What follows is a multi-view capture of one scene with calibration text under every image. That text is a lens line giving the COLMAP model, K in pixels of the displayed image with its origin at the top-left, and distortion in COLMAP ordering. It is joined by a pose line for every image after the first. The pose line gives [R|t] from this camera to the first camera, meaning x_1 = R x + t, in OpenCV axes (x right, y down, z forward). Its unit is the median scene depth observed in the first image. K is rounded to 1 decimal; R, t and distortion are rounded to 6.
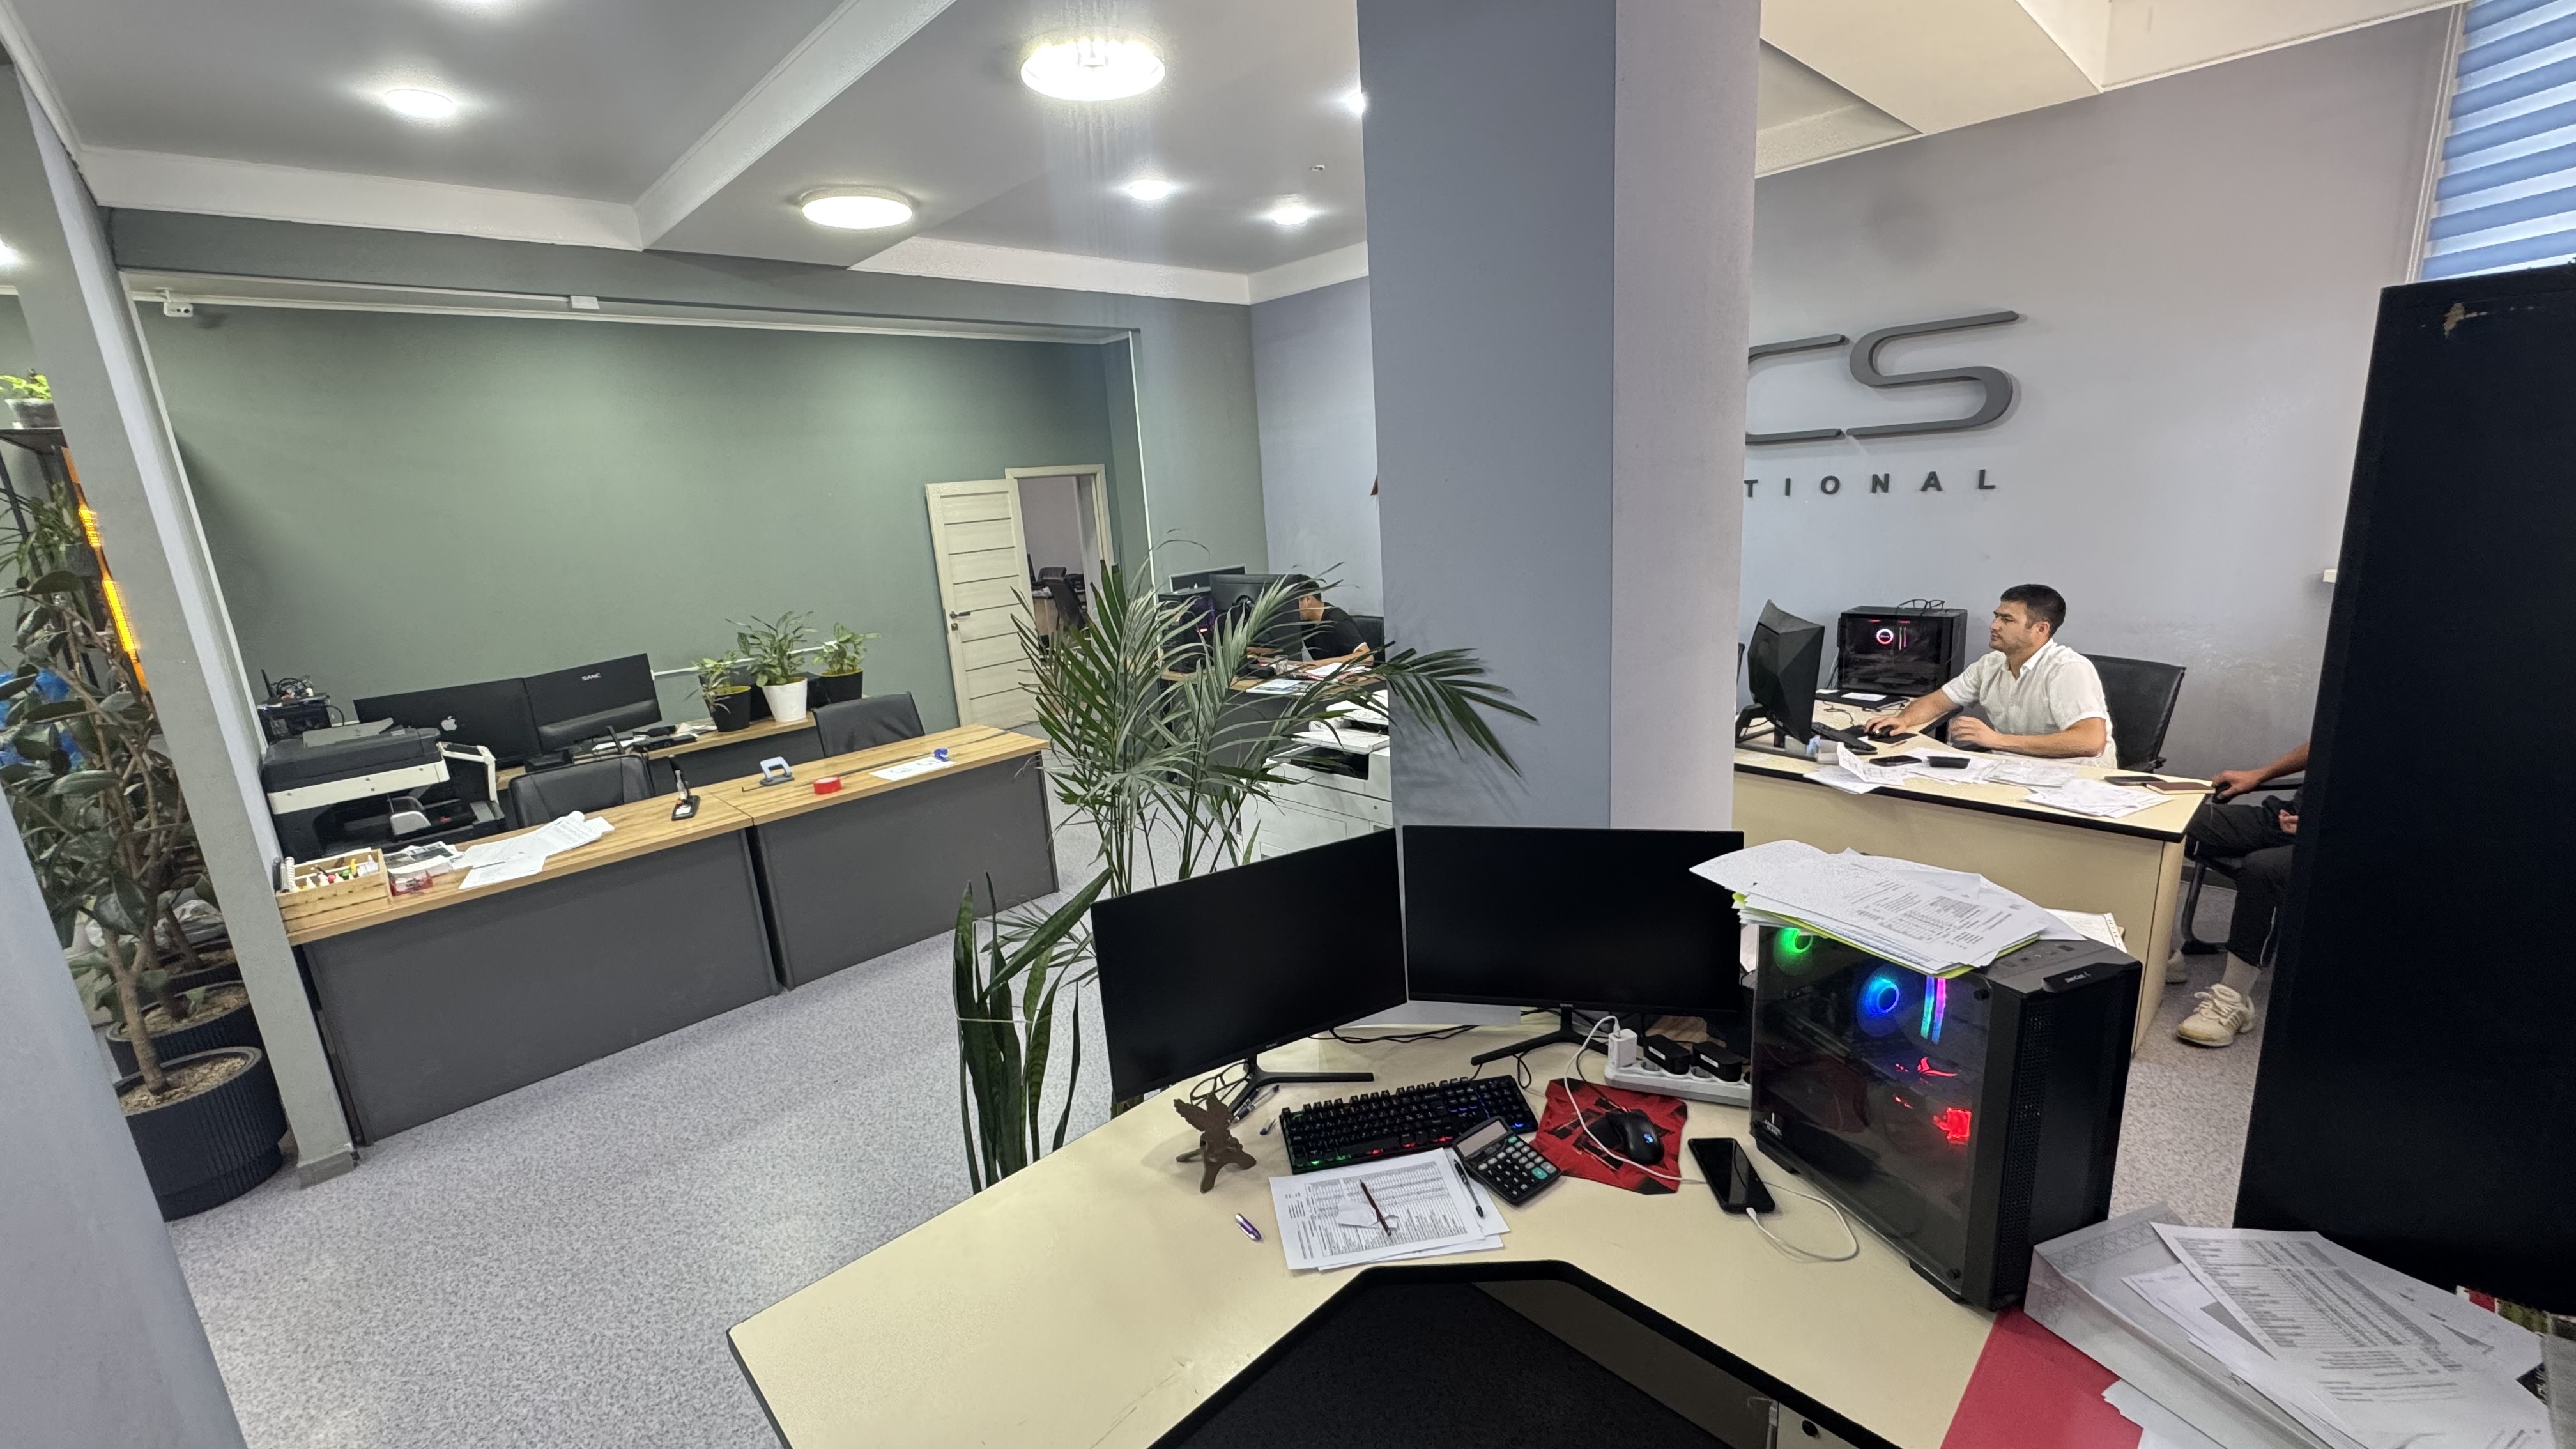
lens RADIAL K [[1025.5, 0, 1285.4], [0, 1025.5, 725.4], [0, 0, 1]] dist [-0.004337, 0.000597]
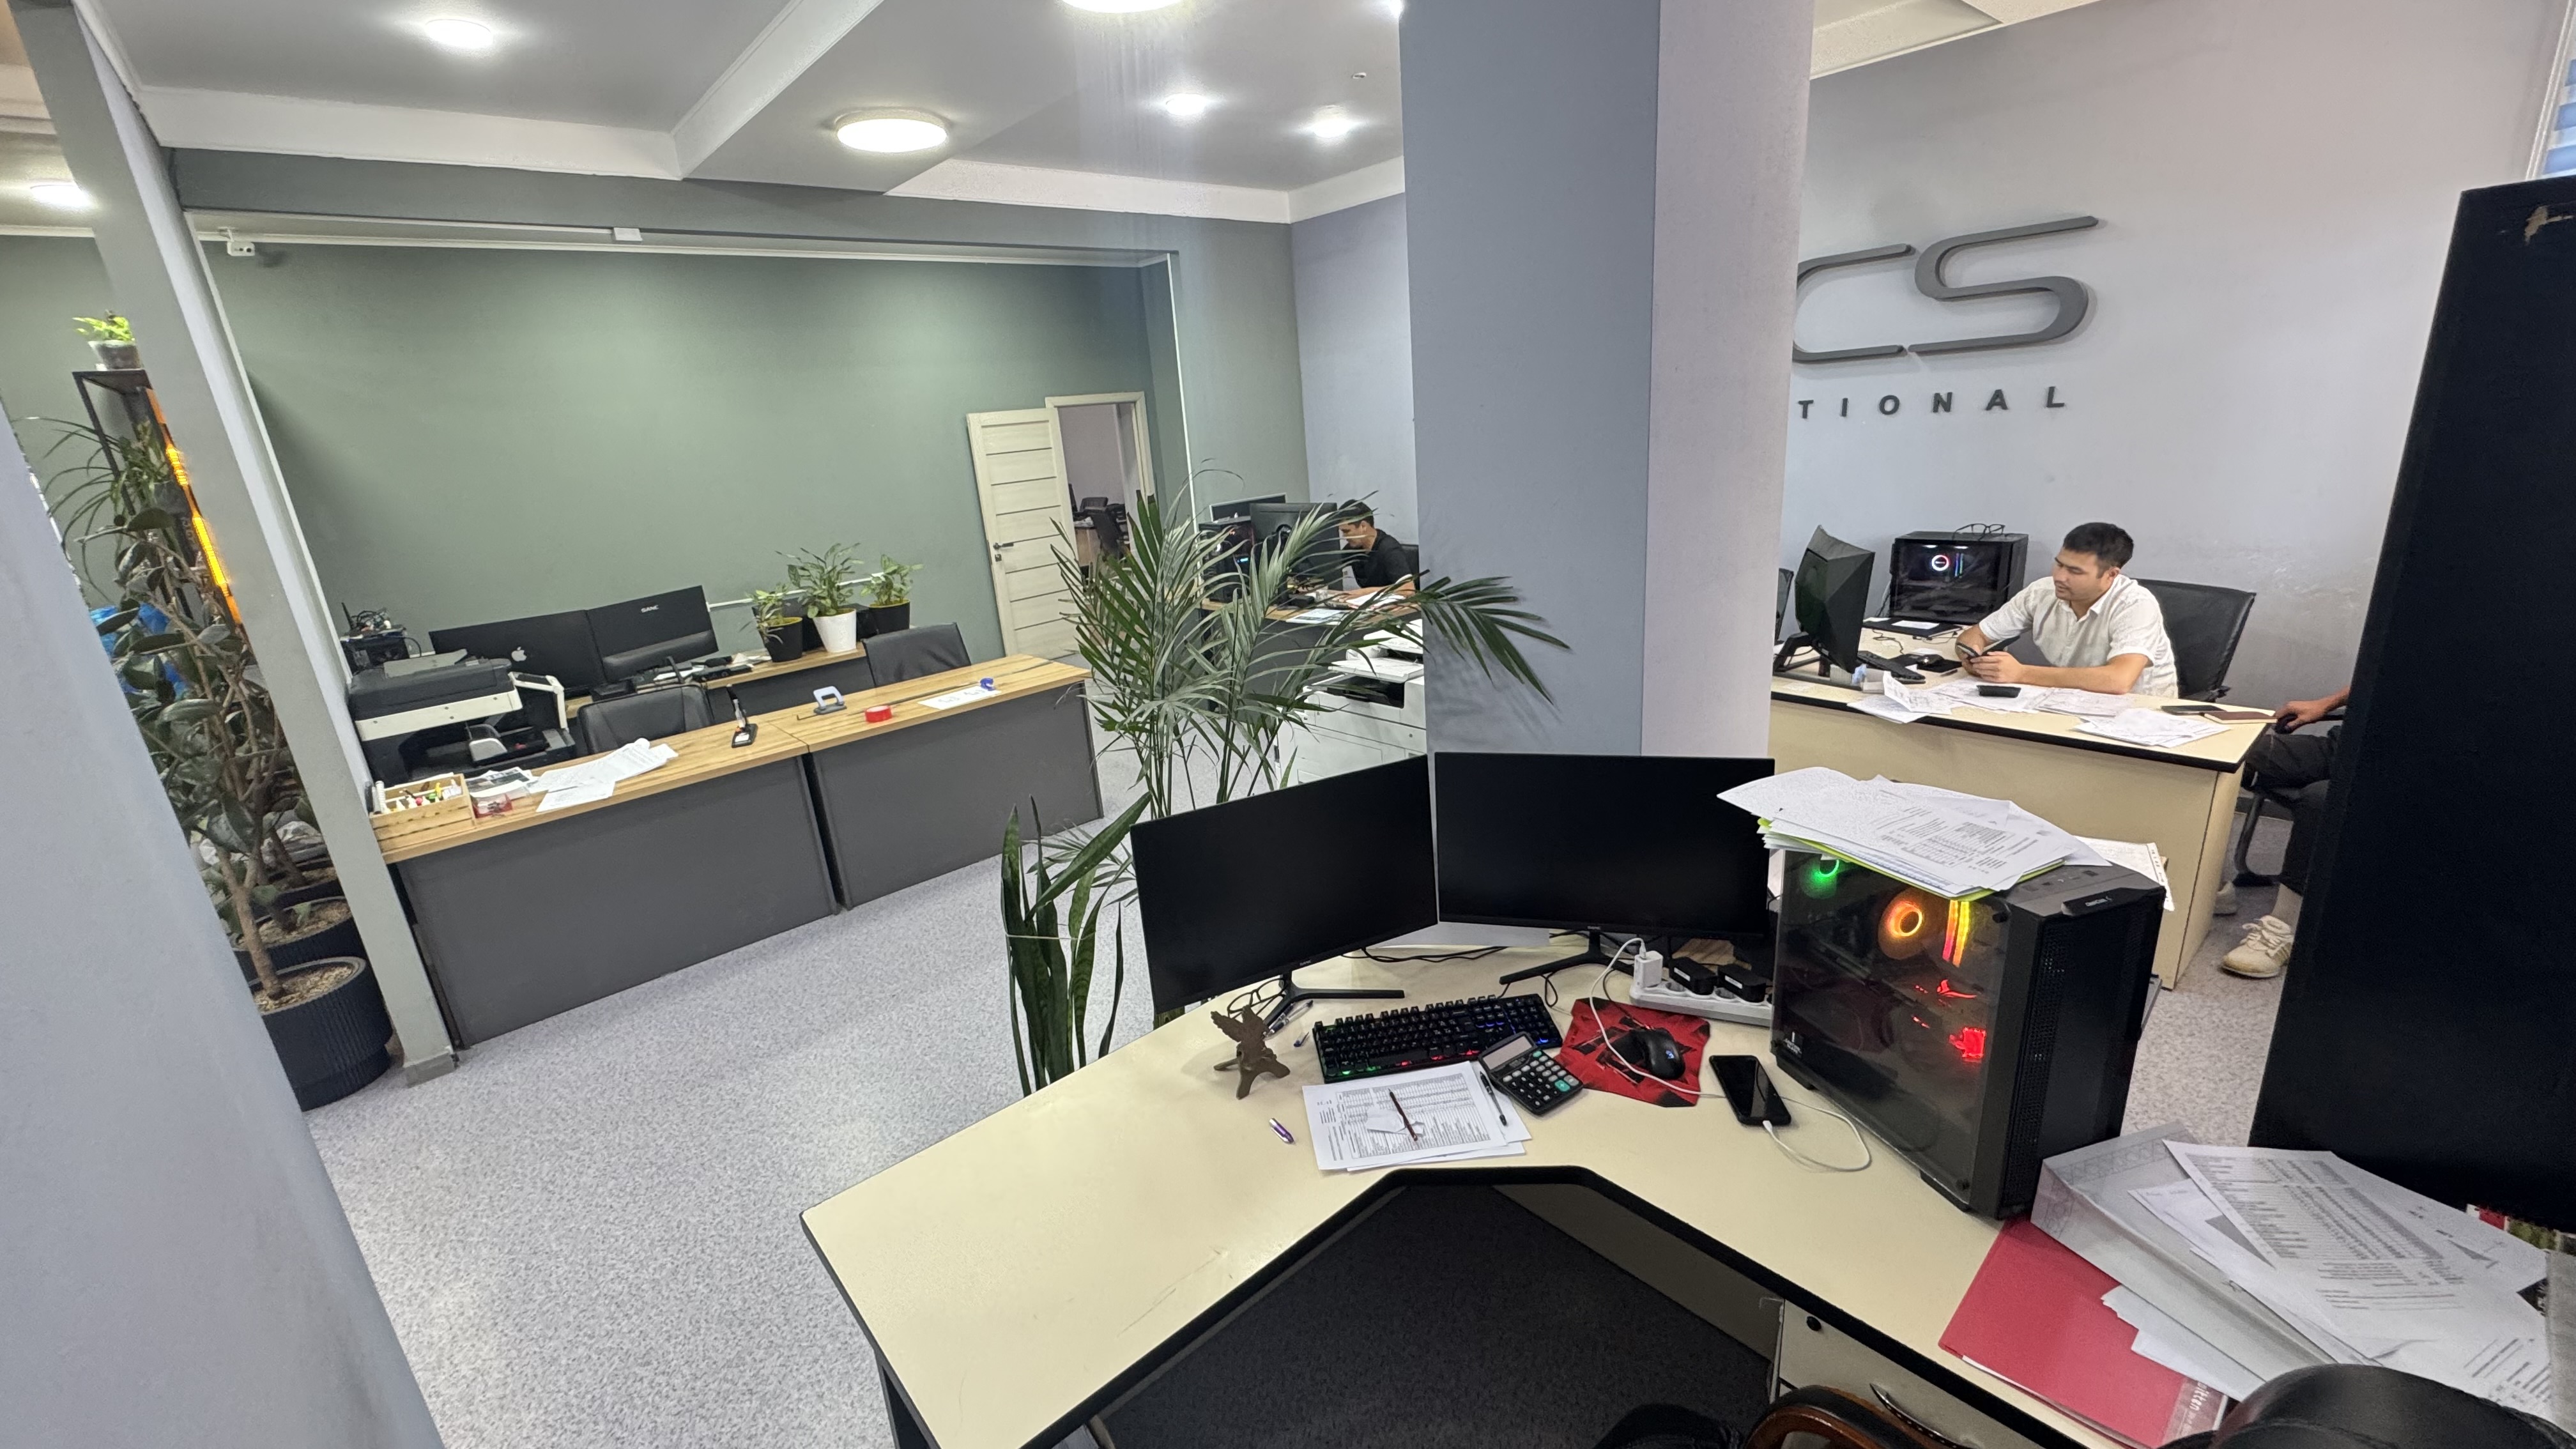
lens RADIAL K [[1025.5, 0, 1285.7], [0, 1025.5, 726.4], [0, 0, 1]] dist [-0.004337, 0.000597]
pose [[0.999114, 0.001534, -0.042052, 0.006048], [0.001350, 0.997654, 0.068444, 0.001529], [0.042059, -0.068440, 0.996768, -0.011039]]
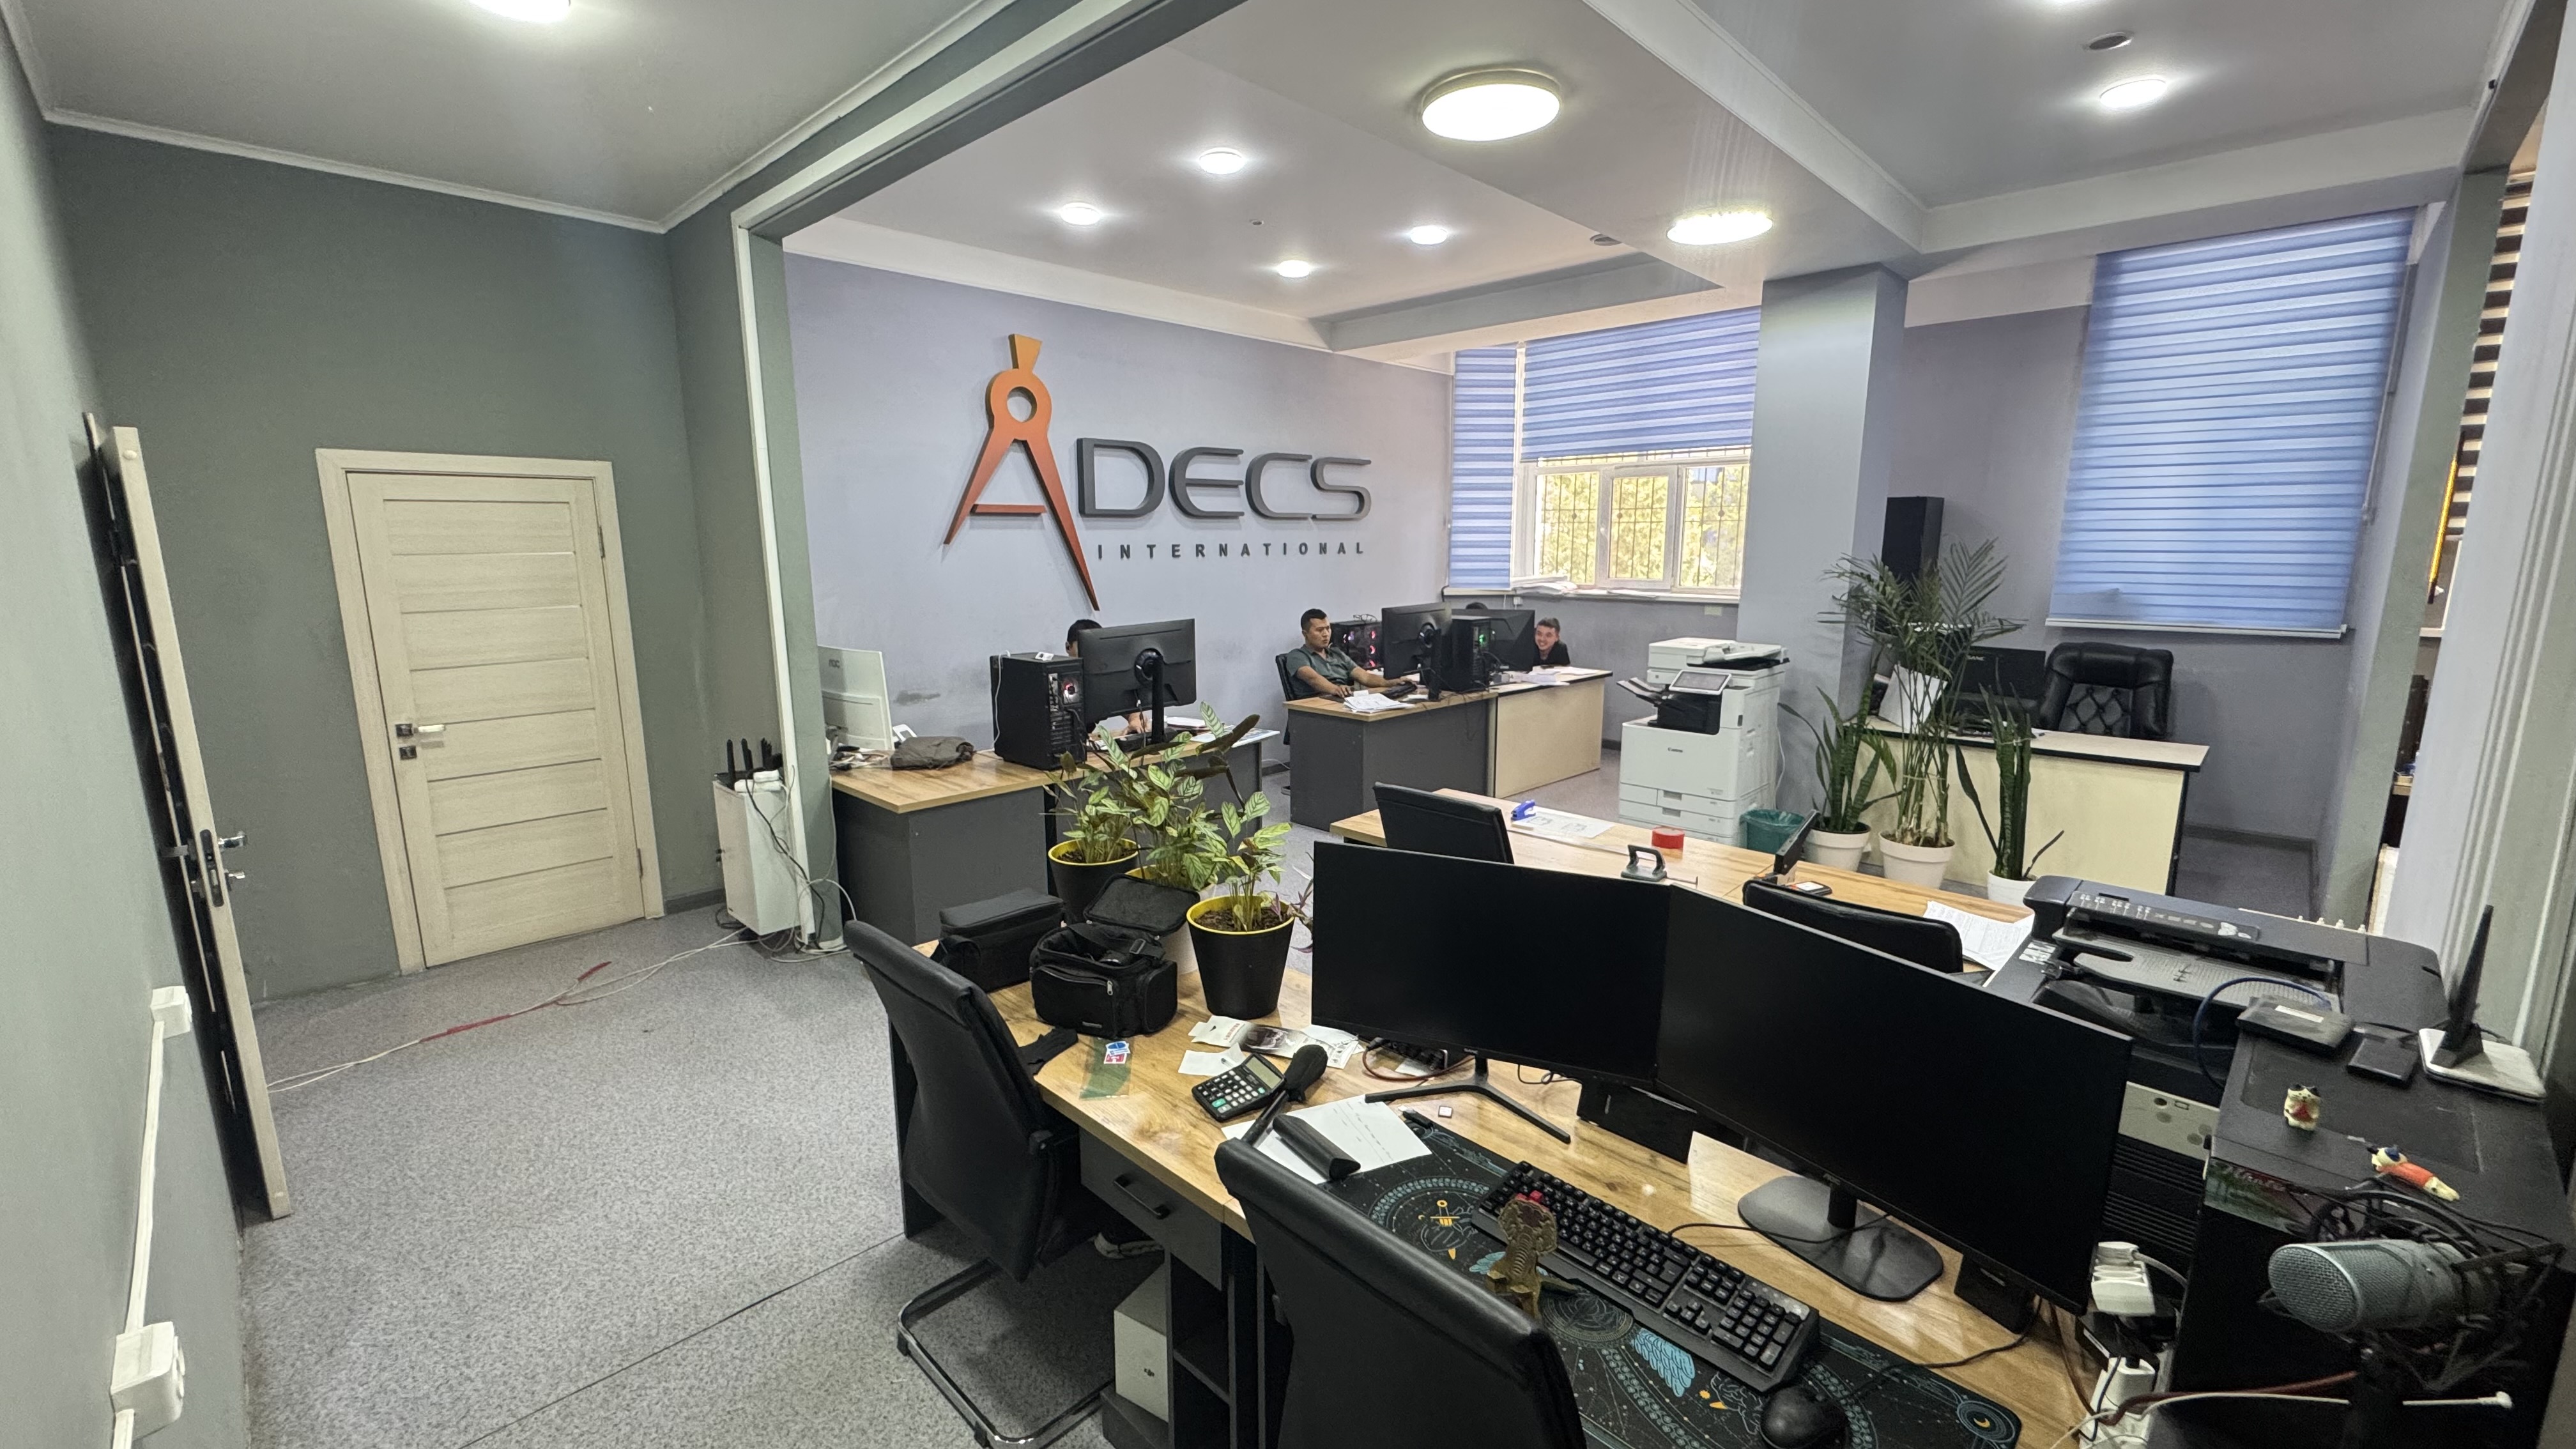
lens RADIAL K [[1025.5, 0, 1292.3], [0, 1025.5, 722.1], [0, 0, 1]] dist [-0.004337, 0.000597]
pose [[-0.034632, -0.113293, 0.992958, -1.555780], [0.239037, 0.963777, 0.118301, -0.249406], [-0.970393, 0.241451, -0.006296, 1.615125]]
